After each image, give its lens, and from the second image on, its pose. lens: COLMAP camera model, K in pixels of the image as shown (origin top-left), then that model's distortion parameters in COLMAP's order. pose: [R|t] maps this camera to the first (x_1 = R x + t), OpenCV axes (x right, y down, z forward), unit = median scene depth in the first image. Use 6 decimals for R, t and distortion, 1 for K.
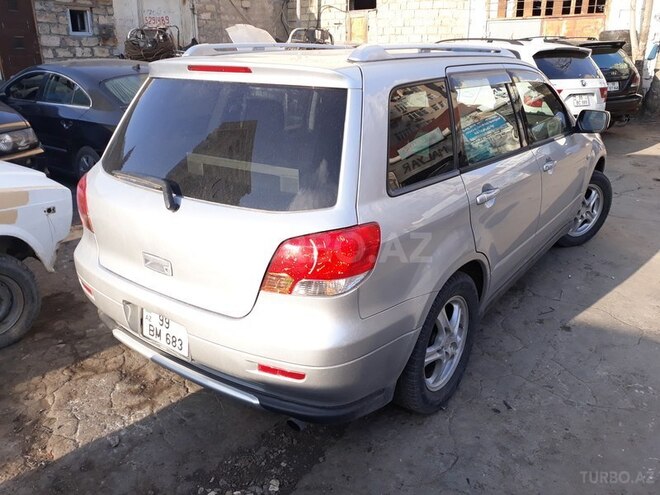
lens RADIAL K [[518.5, 0, 329.7], [0, 518.5, 247.2], [0, 0, 1]] dist [0.000639, -0.000461]
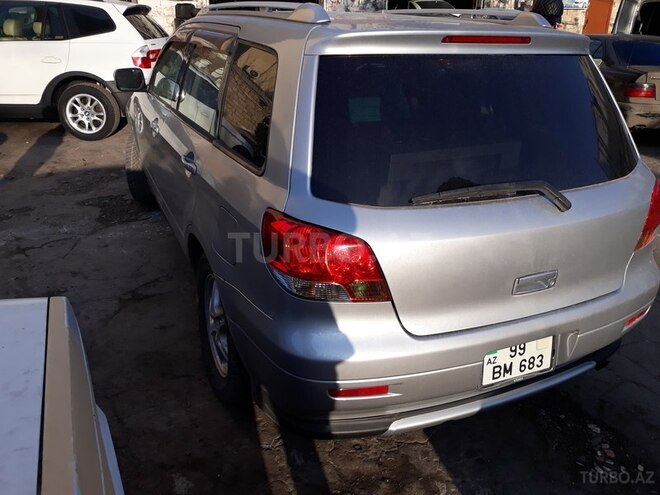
lens RADIAL K [[518.5, 0, 329.7], [0, 518.5, 247.7], [0, 0, 1]] dist [0.000639, -0.000461]
pose [[0.520197, -0.339625, 0.783614, -0.917556], [0.285054, 0.933959, 0.215555, -0.236071], [-0.805071, 0.111241, 0.582654, 0.630195]]
